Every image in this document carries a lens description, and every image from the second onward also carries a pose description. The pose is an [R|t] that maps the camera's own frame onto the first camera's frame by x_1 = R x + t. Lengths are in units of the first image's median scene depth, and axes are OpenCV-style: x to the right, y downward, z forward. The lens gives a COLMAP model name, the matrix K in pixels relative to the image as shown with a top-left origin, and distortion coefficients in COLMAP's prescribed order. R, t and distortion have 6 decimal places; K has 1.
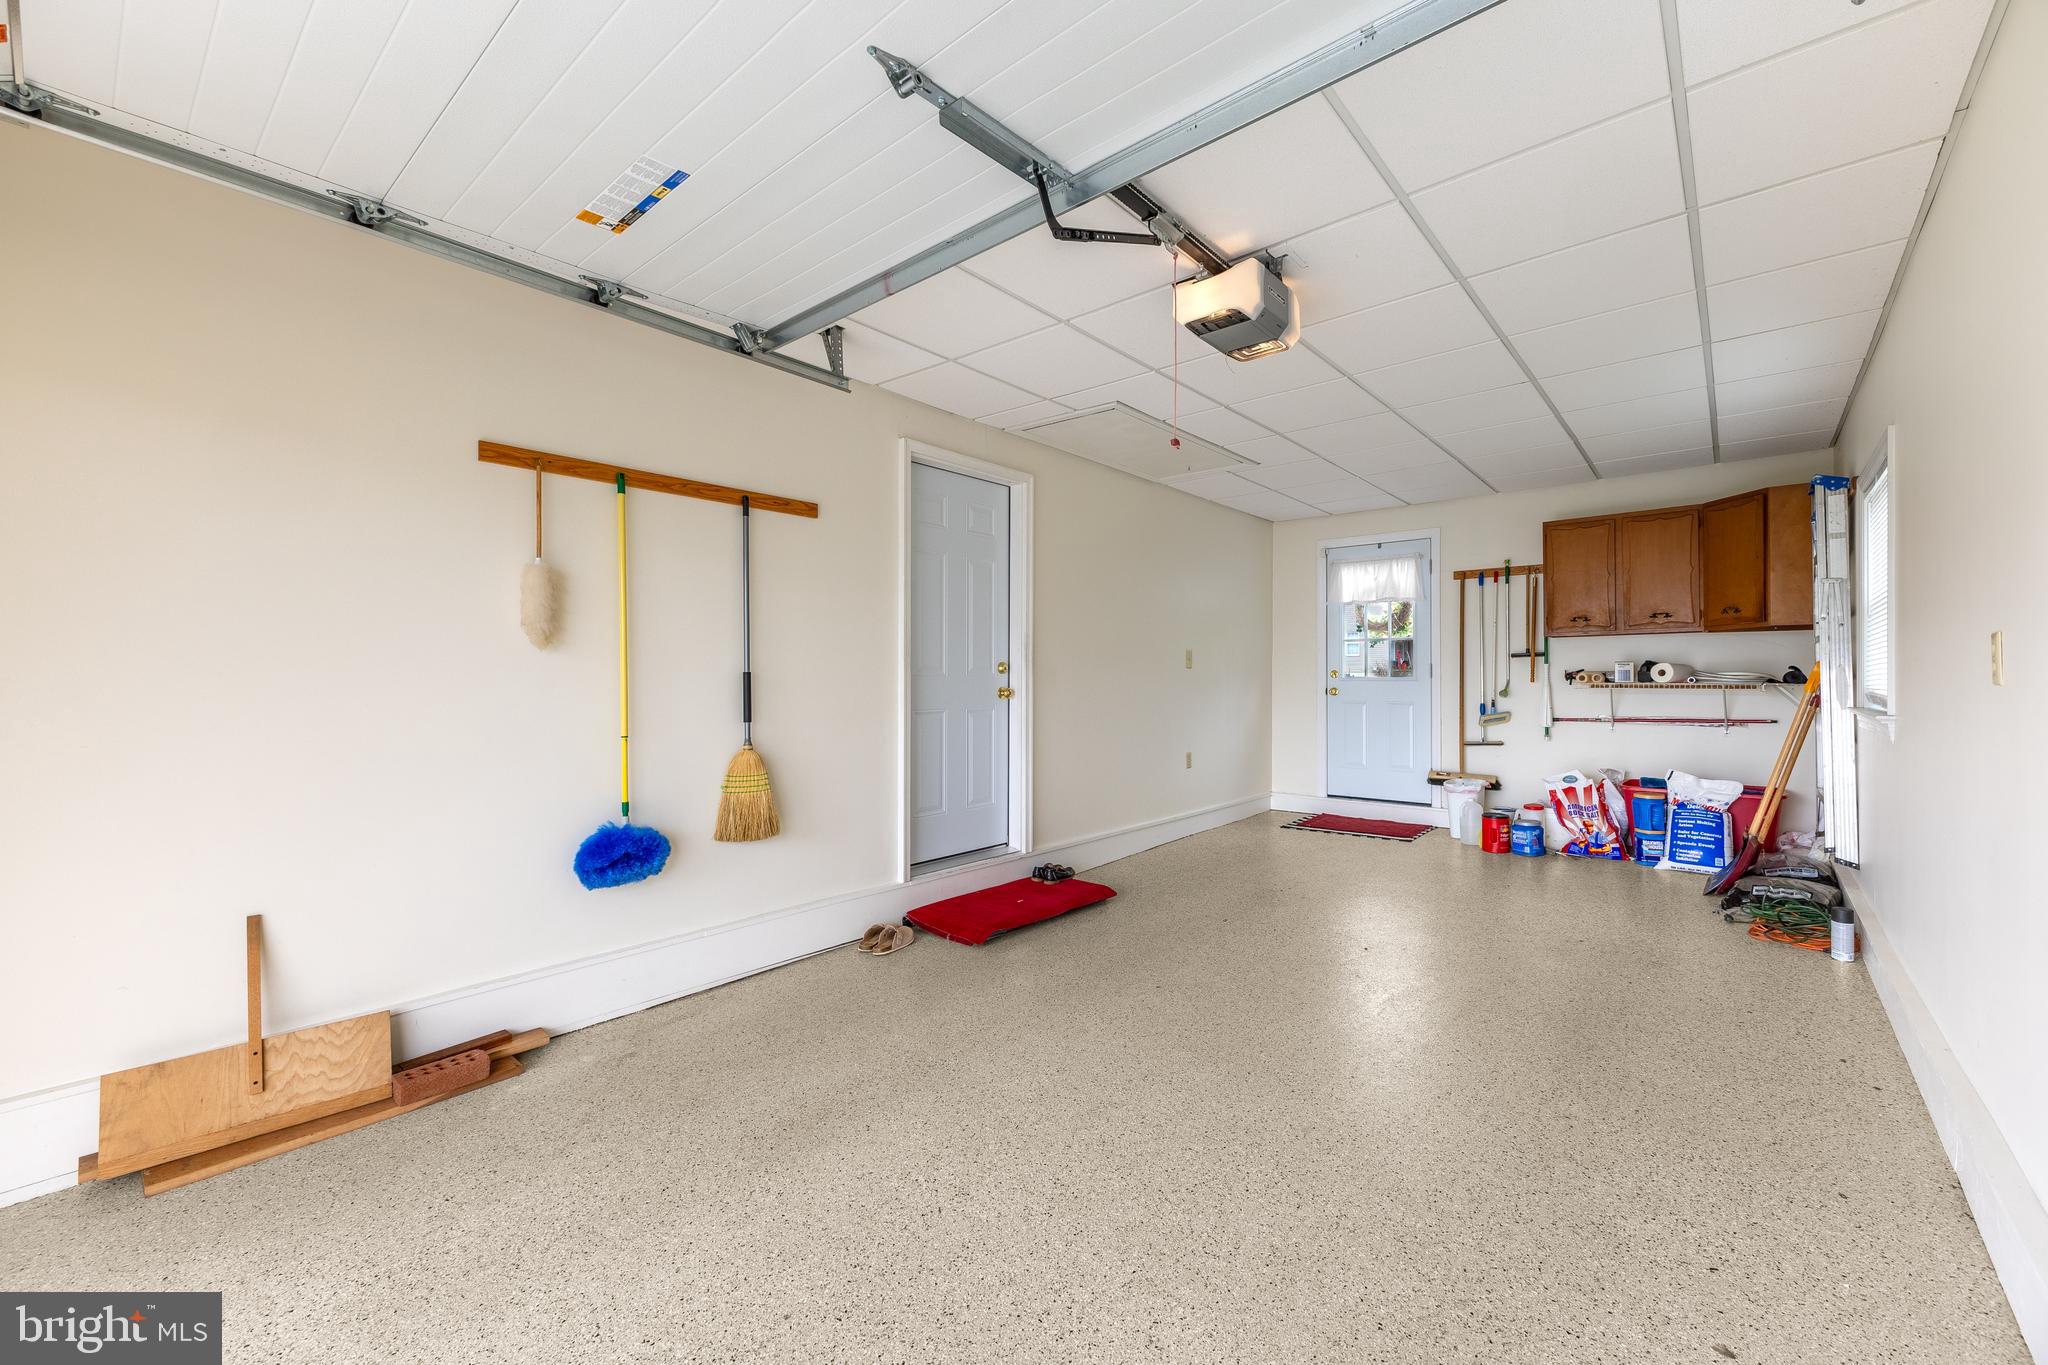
lens RADIAL K [[812.9, 0, 1084.8], [0, 812.9, 676.1], [0, 0, 1]] dist [0.000997, -0.000112]
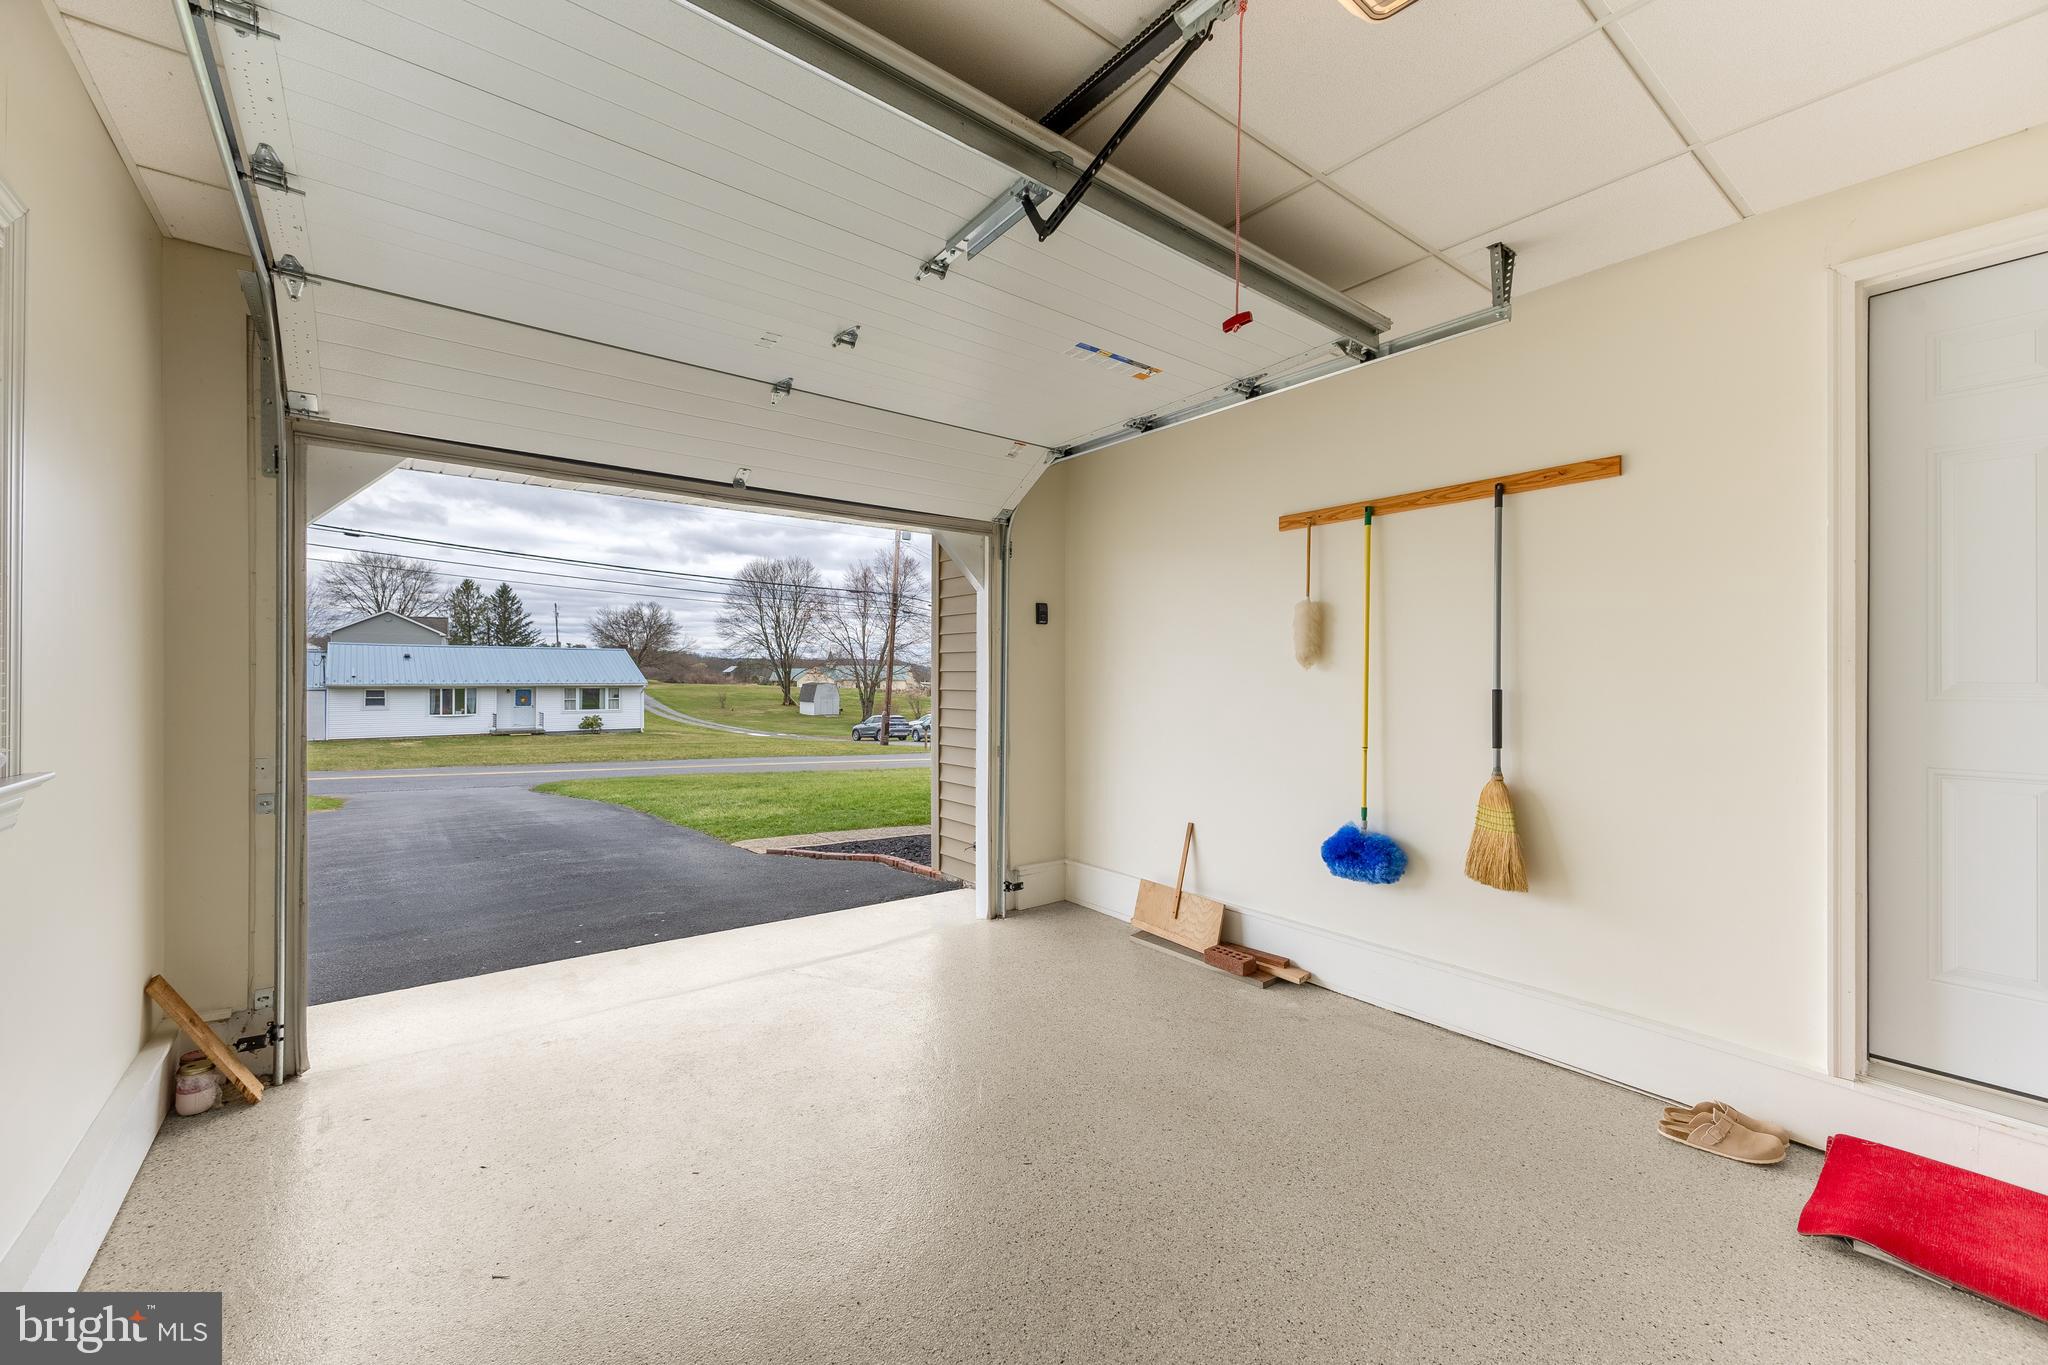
lens RADIAL K [[812.9, 0, 1027.3], [0, 812.9, 677.7], [0, 0, 1]] dist [0.000997, -0.000112]
pose [[-0.241183, 0.002985, -0.970475, 0.603915], [-0.002555, 0.999990, 0.003710, -0.022265], [0.970476, 0.003374, -0.241173, 0.822250]]
